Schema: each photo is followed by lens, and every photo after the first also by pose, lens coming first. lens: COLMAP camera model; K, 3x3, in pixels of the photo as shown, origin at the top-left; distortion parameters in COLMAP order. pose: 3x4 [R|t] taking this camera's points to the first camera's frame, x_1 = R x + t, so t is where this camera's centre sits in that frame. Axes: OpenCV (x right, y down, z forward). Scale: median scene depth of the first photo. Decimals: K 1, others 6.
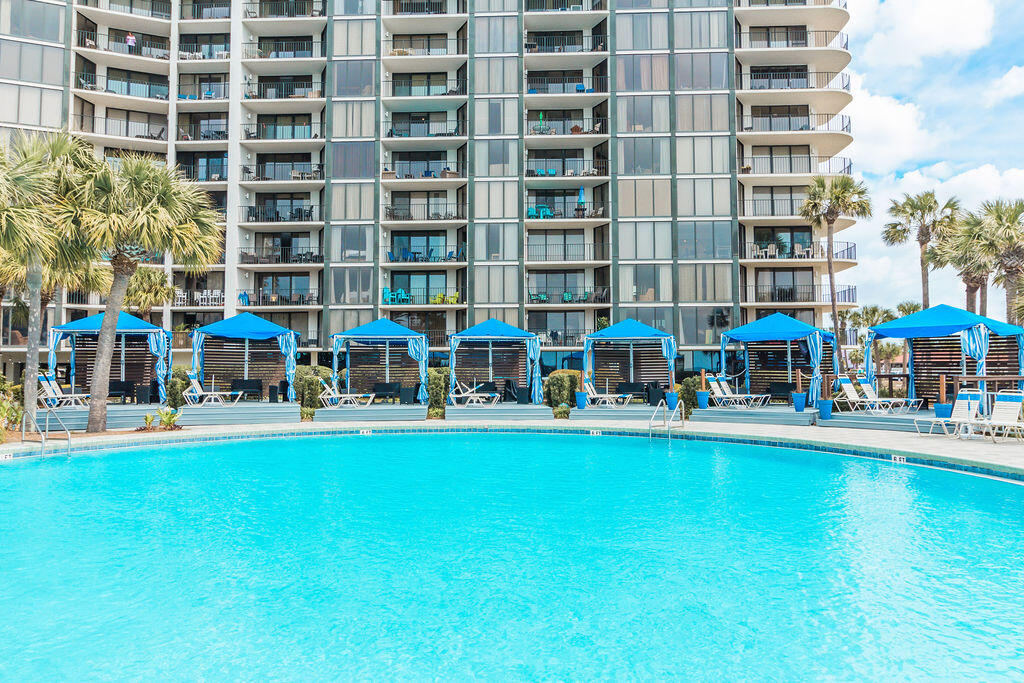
lens RADIAL K [[698.2, 0, 523.1], [0, 698.2, 328.9], [0, 0, 1]] dist [0.001592, 0.000725]
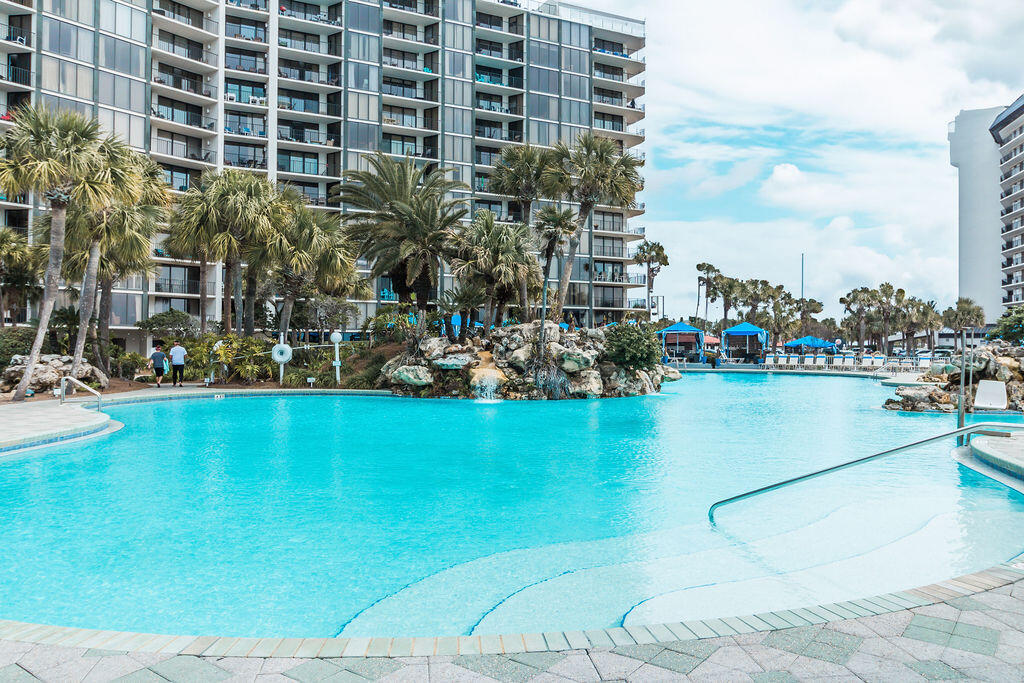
lens RADIAL K [[723.4, 0, 506.9], [0, 723.4, 339.7], [0, 0, 1]] dist [-0.009995, -0.002637]
pose [[0.881779, 0.010861, 0.471538, -0.672426], [-0.035609, 0.998415, 0.043592, -0.027274], [-0.470317, -0.055230, 0.880767, -0.428327]]
